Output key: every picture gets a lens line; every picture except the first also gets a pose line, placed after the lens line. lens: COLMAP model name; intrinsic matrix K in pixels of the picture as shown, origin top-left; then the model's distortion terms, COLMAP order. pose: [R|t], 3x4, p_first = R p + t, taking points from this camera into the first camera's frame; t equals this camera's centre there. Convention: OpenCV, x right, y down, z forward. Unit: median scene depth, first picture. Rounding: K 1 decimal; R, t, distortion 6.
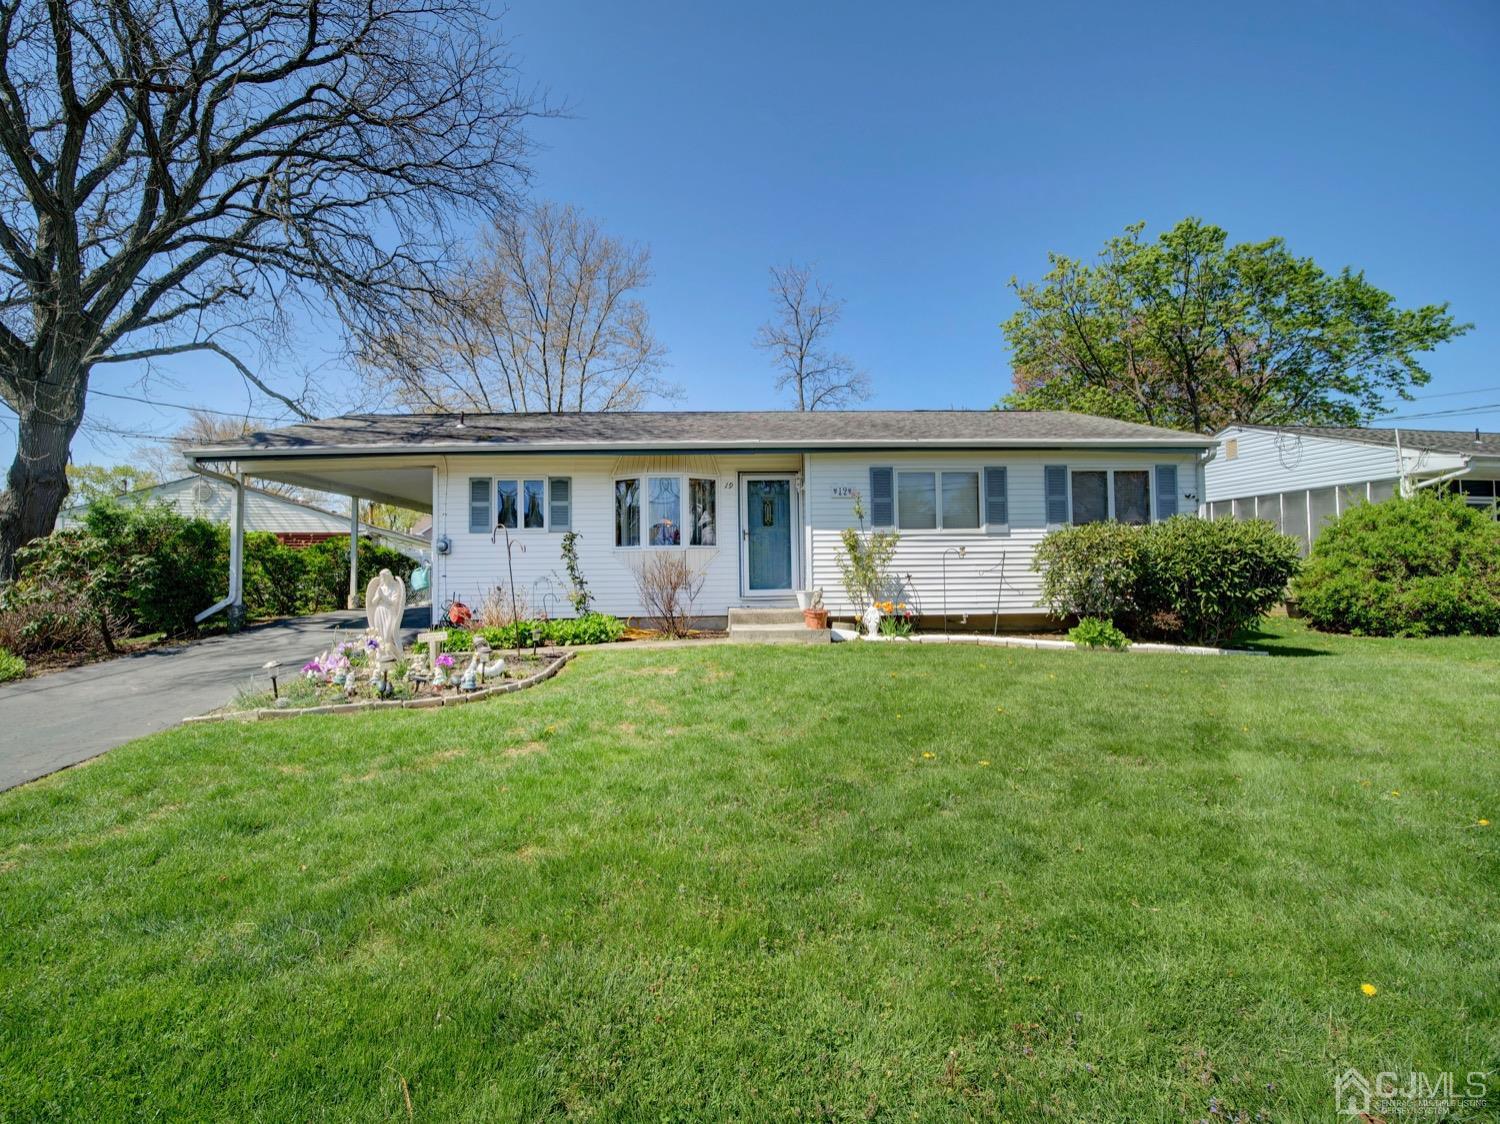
lens RADIAL K [[681.3, 0, 746.4], [0, 681.3, 549.6], [0, 0, 1]] dist [-0.012871, -0.001028]
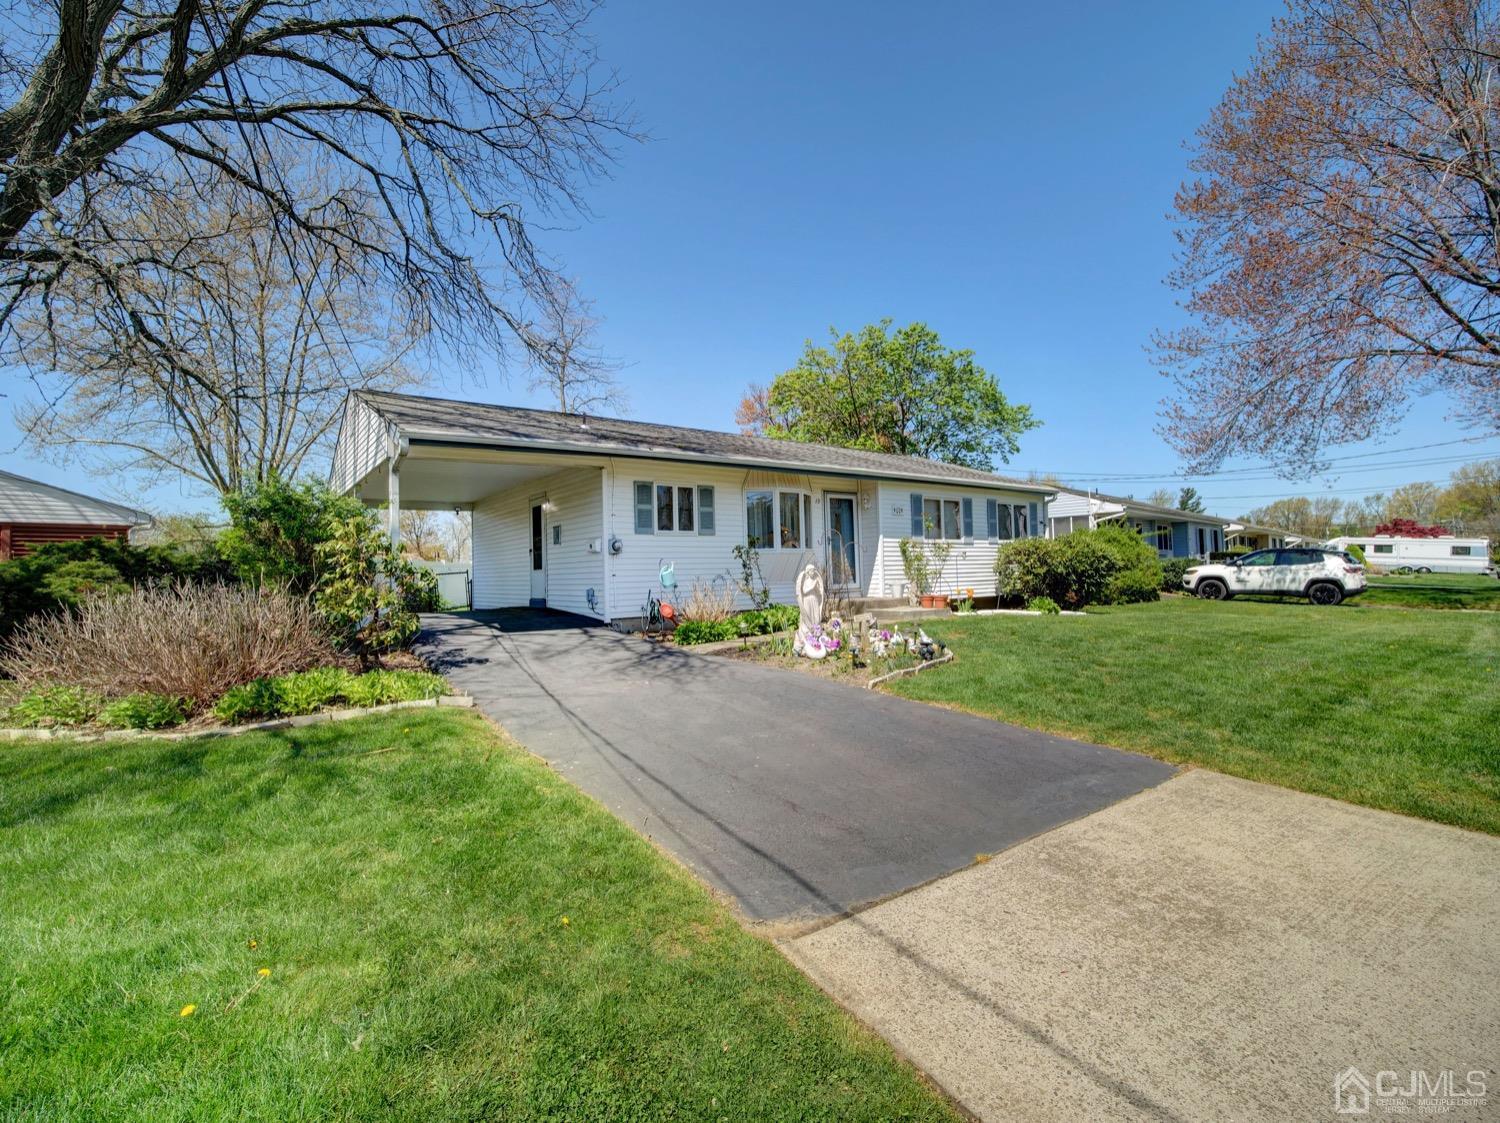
lens RADIAL K [[681.3, 0, 746.4], [0, 681.3, 549.1], [0, 0, 1]] dist [-0.012871, -0.001028]
pose [[0.830002, 0.013220, 0.557604, -0.844965], [-0.006988, 0.999887, -0.013304, 0.011597], [-0.557717, 0.007146, 0.830000, 0.038648]]
